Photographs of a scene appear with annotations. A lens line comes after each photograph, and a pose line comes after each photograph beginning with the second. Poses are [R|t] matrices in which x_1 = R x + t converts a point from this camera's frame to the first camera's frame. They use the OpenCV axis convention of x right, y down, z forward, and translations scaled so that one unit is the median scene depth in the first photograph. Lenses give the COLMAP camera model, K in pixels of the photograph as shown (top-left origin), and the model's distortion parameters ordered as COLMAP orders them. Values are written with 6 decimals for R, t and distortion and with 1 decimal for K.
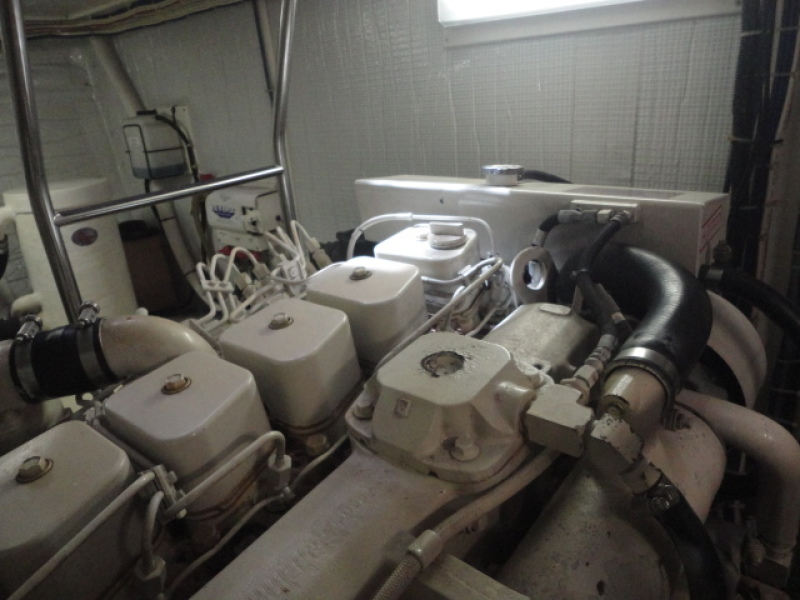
lens RADIAL K [[578.8, 0, 401.7], [0, 578.8, 297.3], [0, 0, 1]] dist [-0.007052, 0.003313]
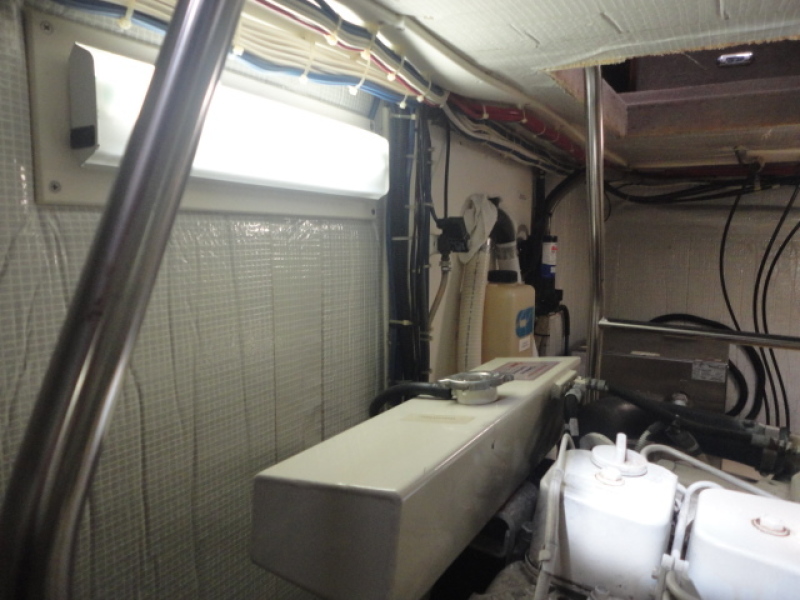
lens RADIAL K [[578.8, 0, 400.0], [0, 578.8, 300.1], [0, 0, 1]] dist [-0.007052, 0.003313]
pose [[-0.170999, -0.013036, 0.985185, -0.419939], [0.375503, 0.923584, 0.077397, -0.311068], [-0.910910, 0.383175, -0.153037, 0.888747]]
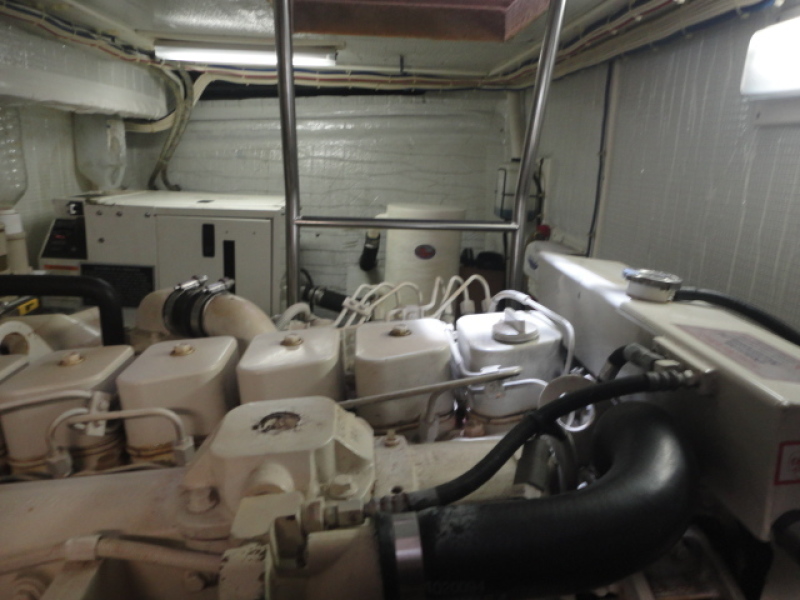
lens RADIAL K [[578.8, 0, 399.8], [0, 578.8, 301.4], [0, 0, 1]] dist [-0.007052, 0.003313]
pose [[0.679443, 0.295678, -0.671514, 0.364768], [-0.350145, 0.934936, 0.057388, -0.092111], [0.644791, 0.196135, 0.738766, 0.172982]]
